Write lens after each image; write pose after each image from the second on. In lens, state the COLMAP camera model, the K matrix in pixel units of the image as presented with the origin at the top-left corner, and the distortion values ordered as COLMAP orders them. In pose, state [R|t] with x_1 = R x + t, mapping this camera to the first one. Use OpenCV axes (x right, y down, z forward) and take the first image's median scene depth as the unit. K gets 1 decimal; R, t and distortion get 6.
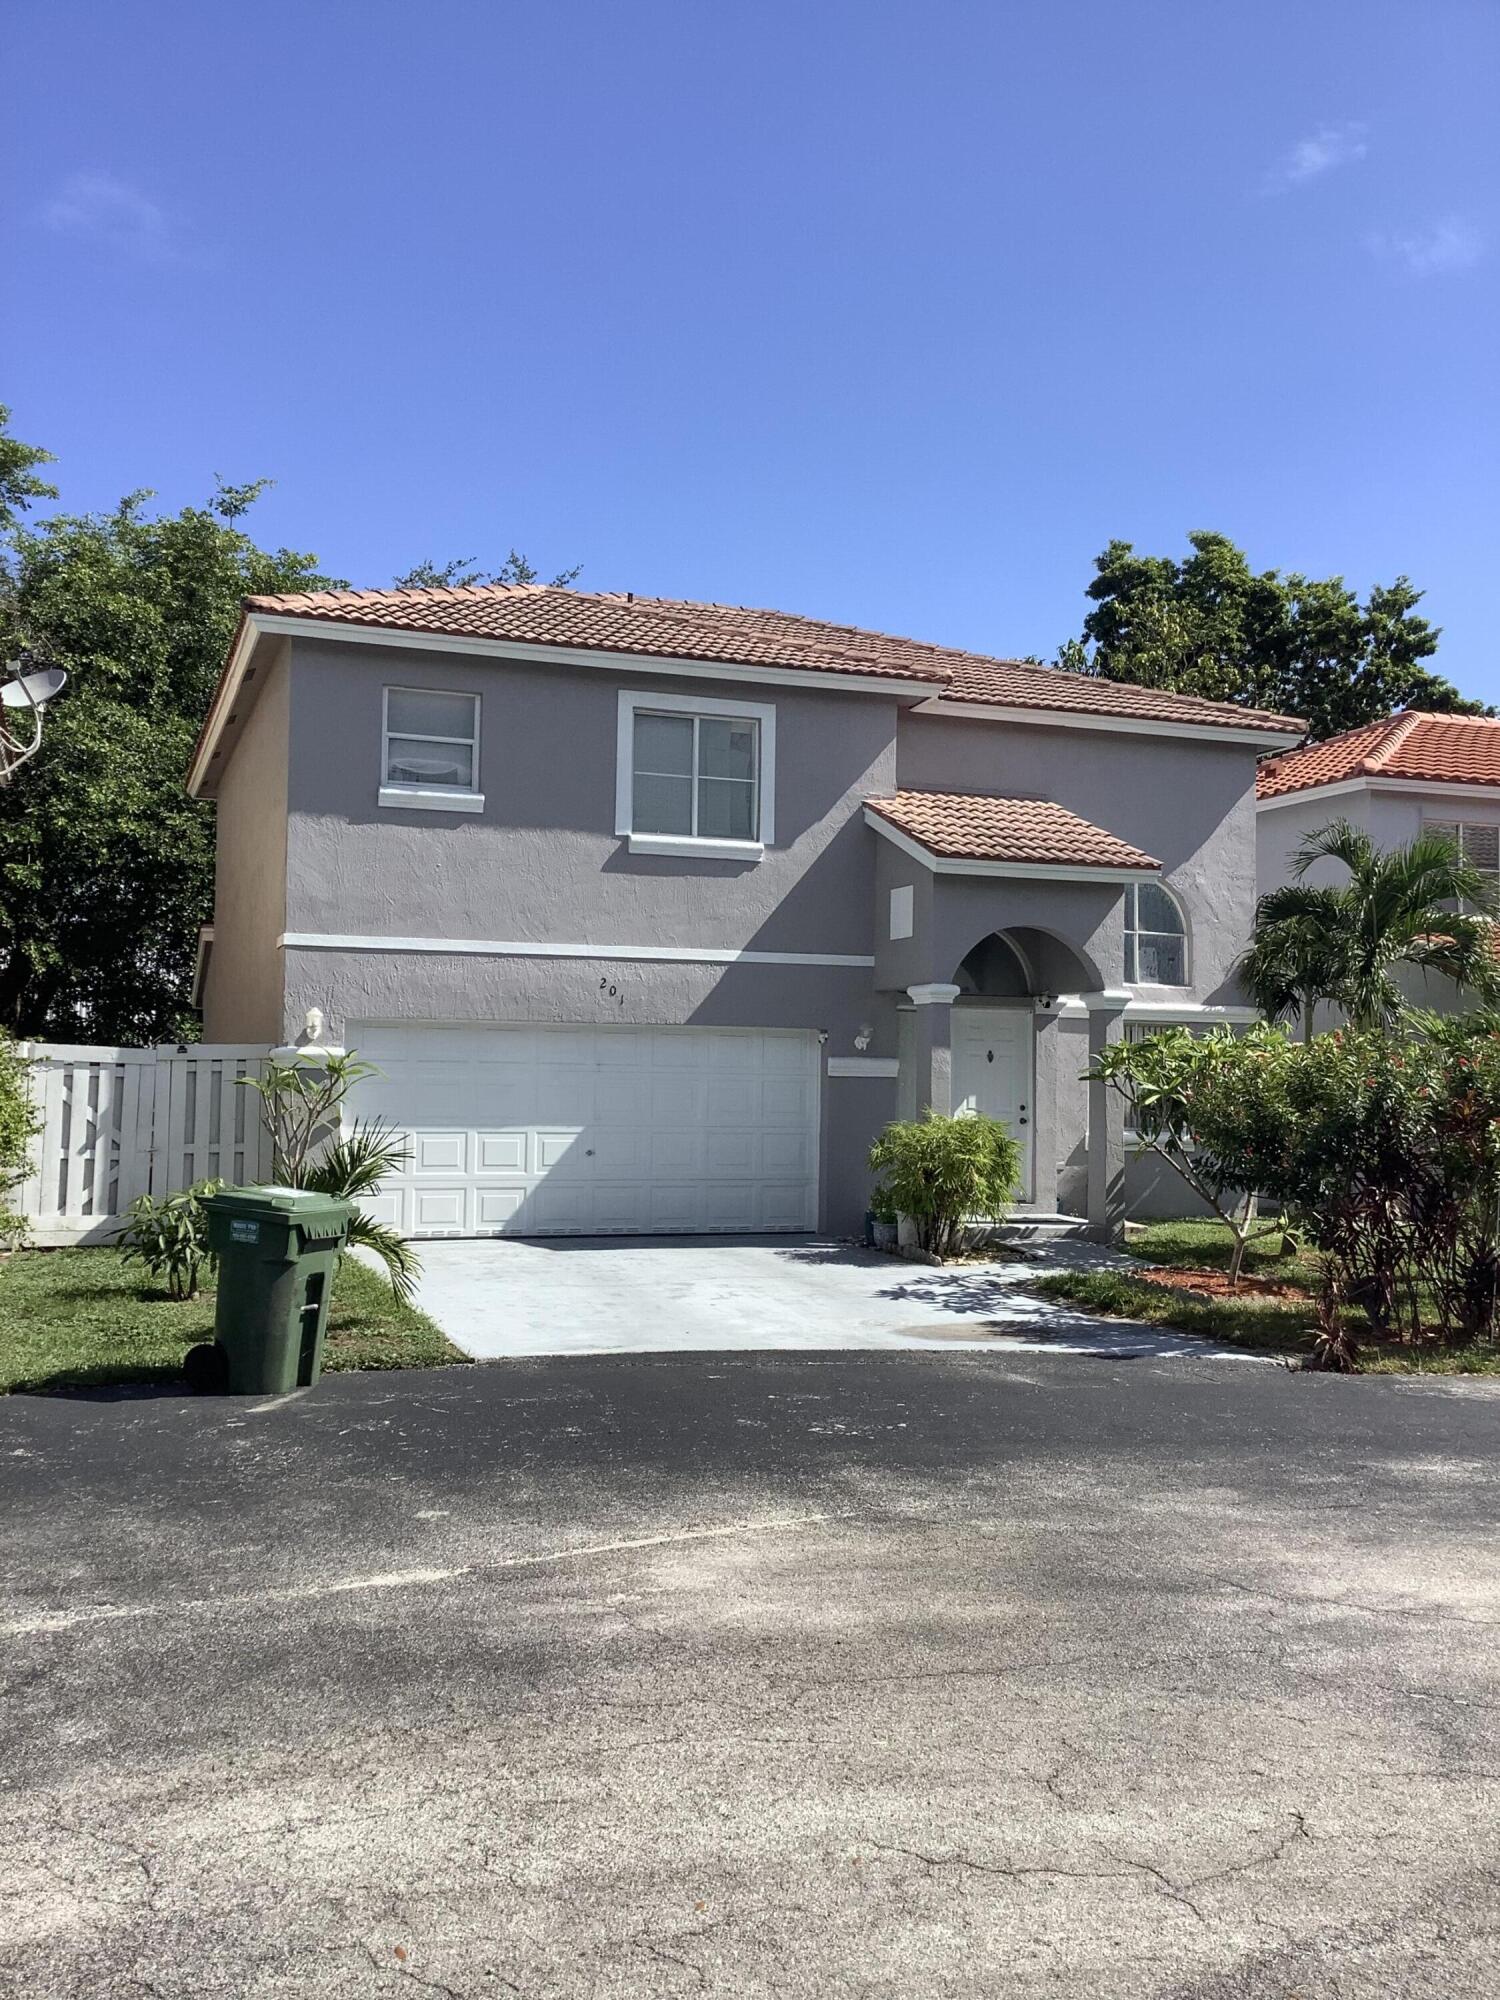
lens RADIAL K [[1829.9, 0, 721.4], [0, 1829.9, 999.3], [0, 0, 1]] dist [0.074998, -0.004744]
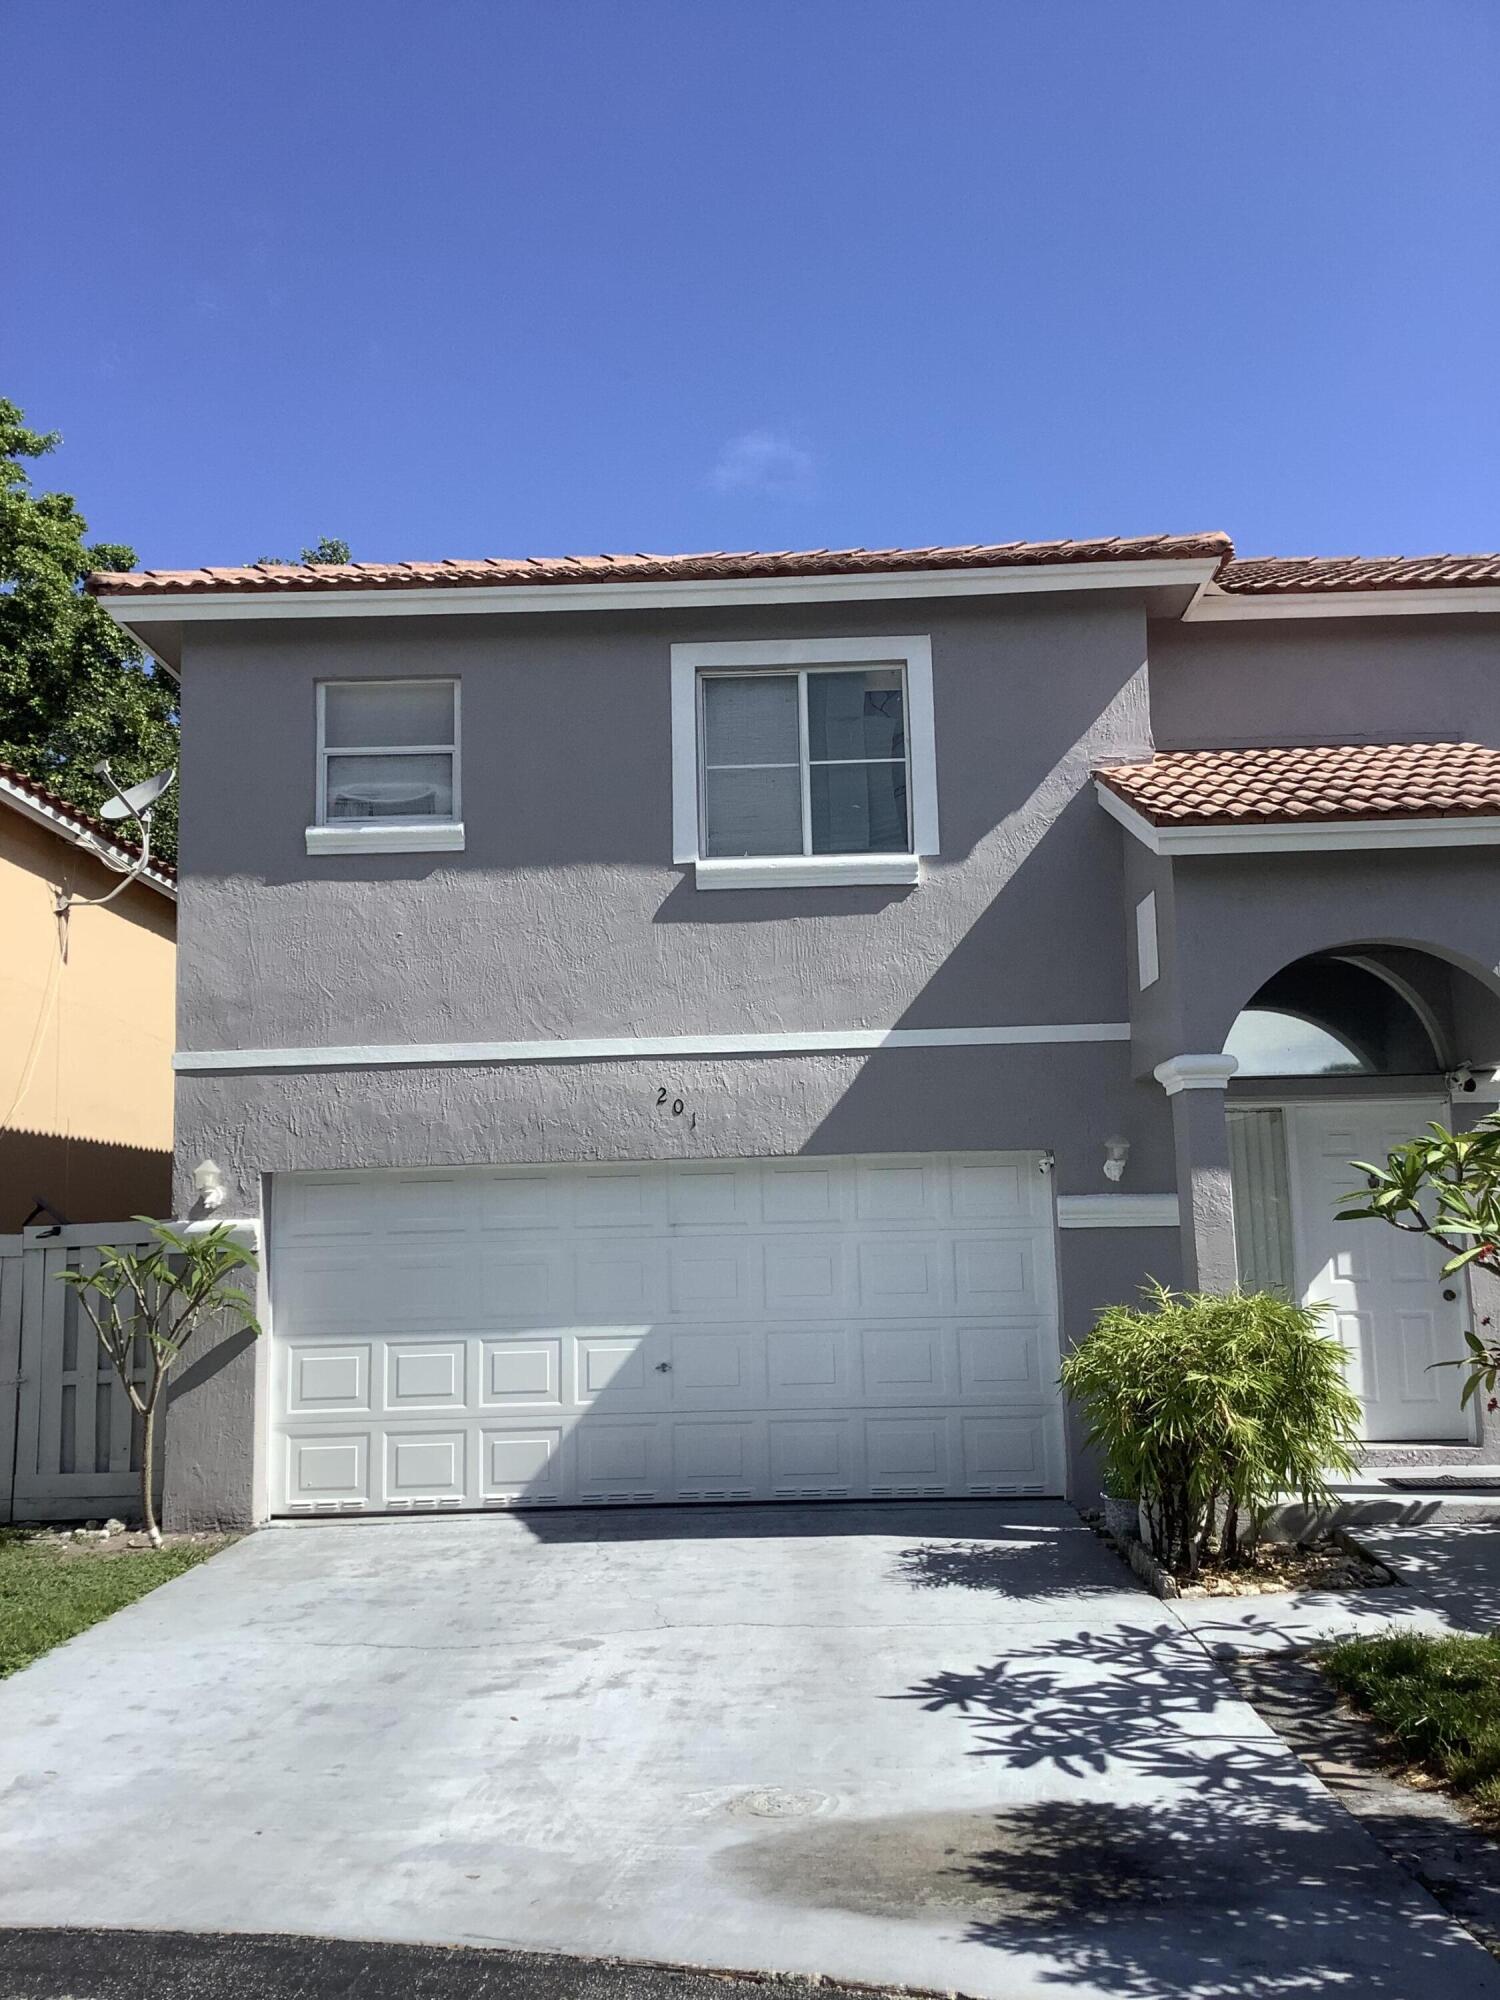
lens RADIAL K [[1776.3, 0, 750.0], [0, 1776.3, 1000.0], [0, 0, 1]] dist [0.078987, -0.066634]
pose [[0.929505, -0.089020, -0.357904, 0.184369], [0.055674, 0.993180, -0.102438, 0.022596], [0.364582, 0.075291, 0.928122, 0.432405]]
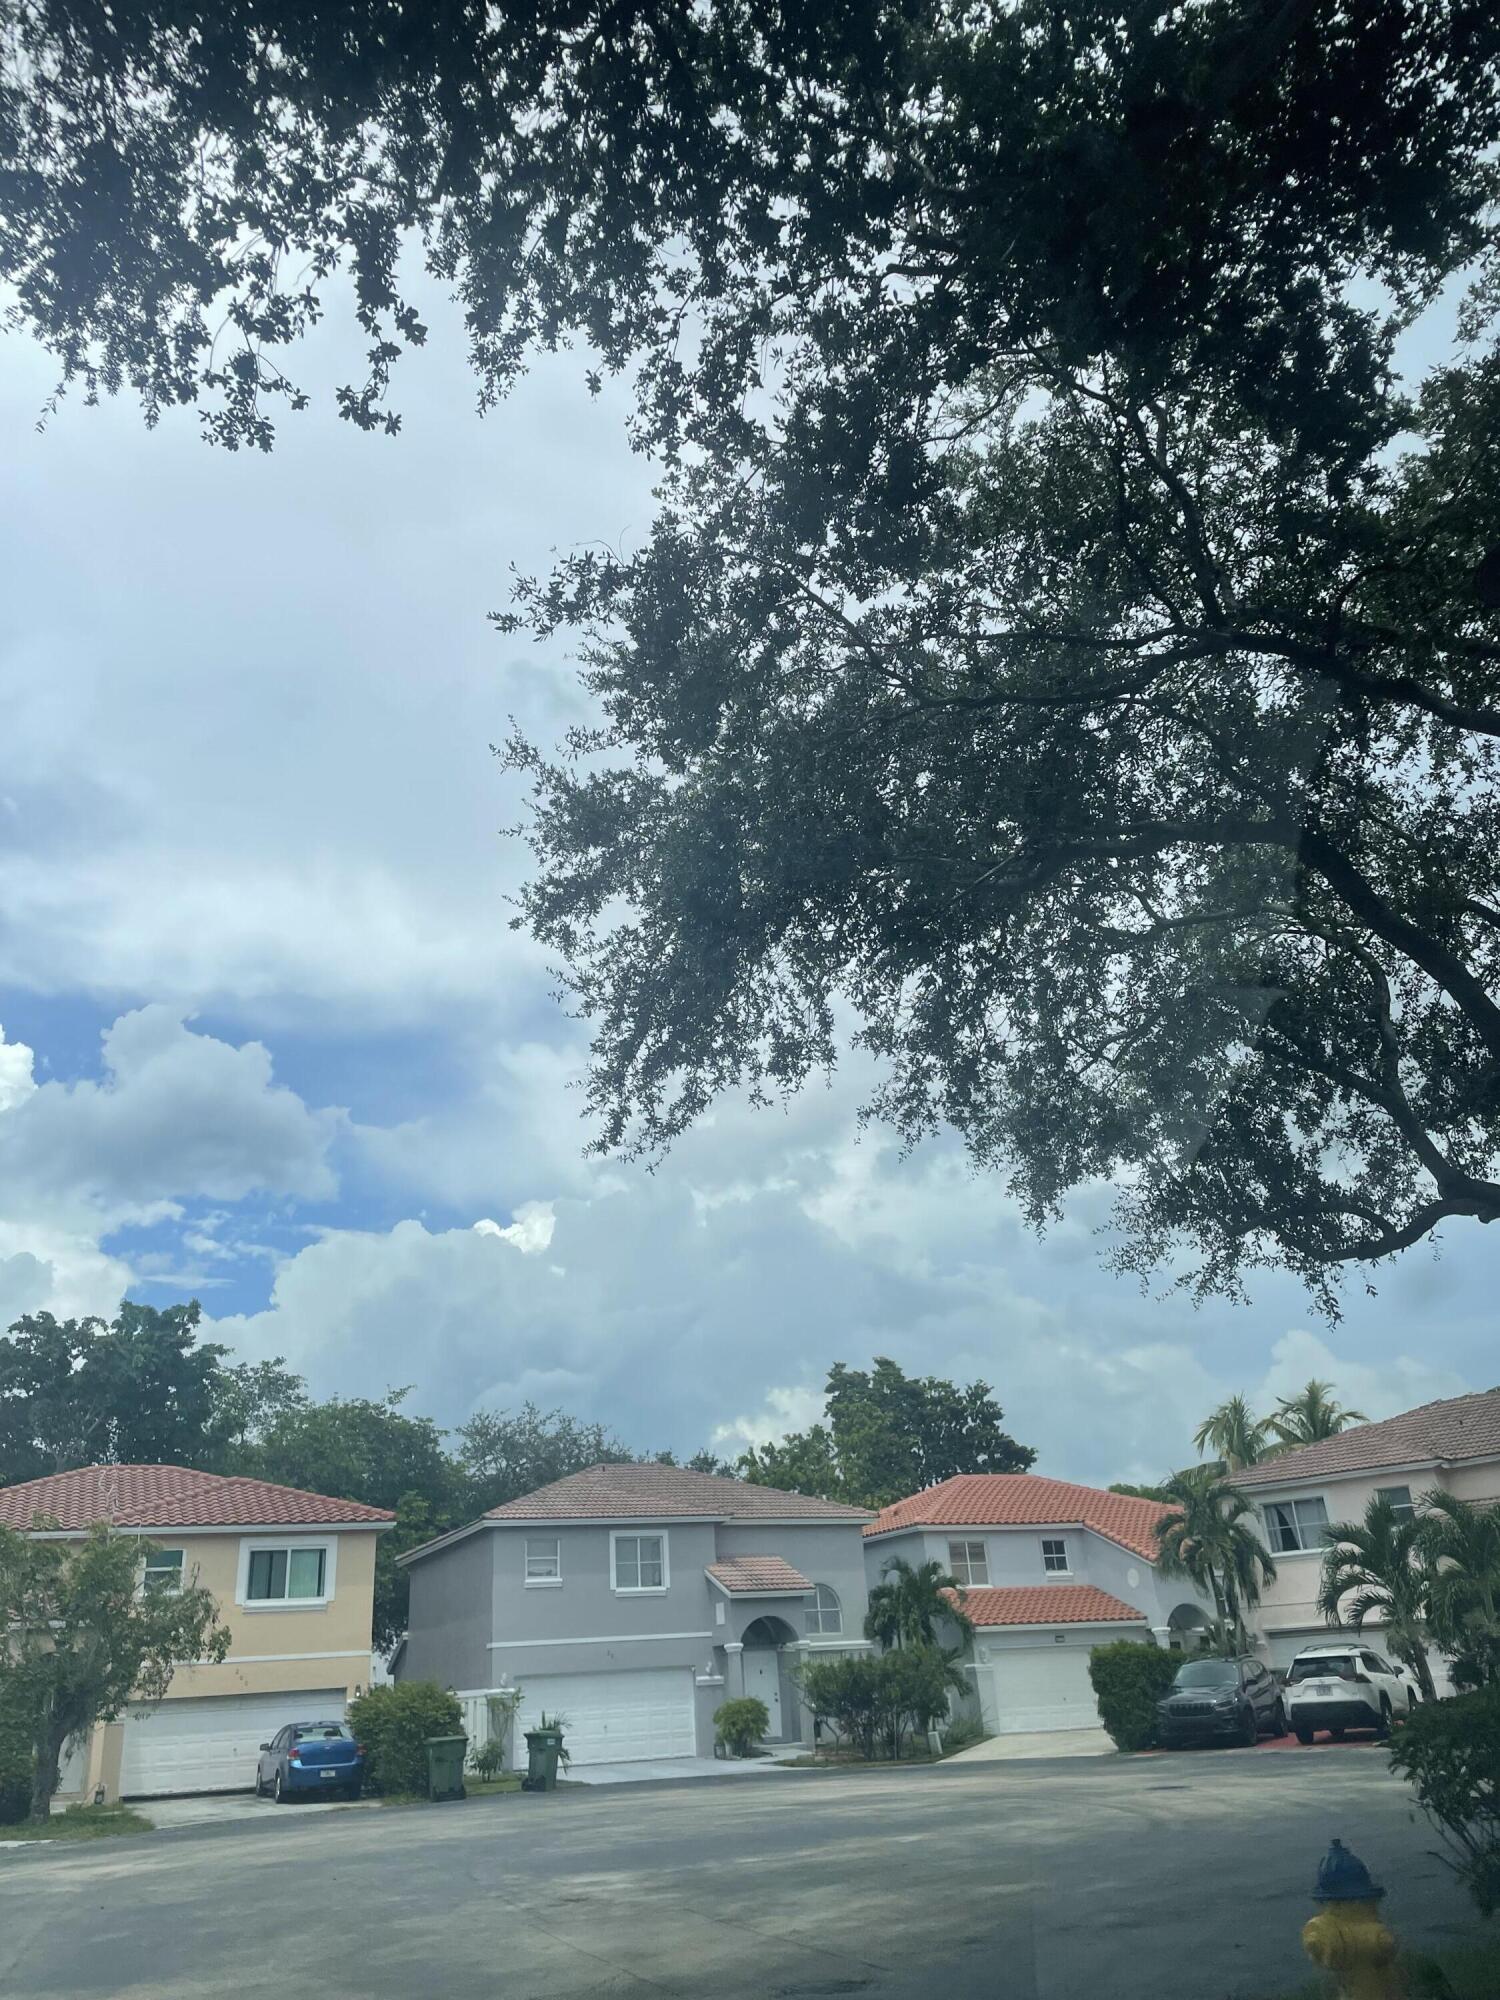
lens RADIAL K [[1520.7, 0, 750.0], [0, 1520.7, 1000.0], [0, 0, 1]] dist [0.037772, -0.010240]
pose [[0.994392, -0.031806, 0.100864, -0.052566], [0.066764, 0.928435, -0.365446, -0.059905], [-0.082022, 0.370131, 0.925352, -1.350301]]
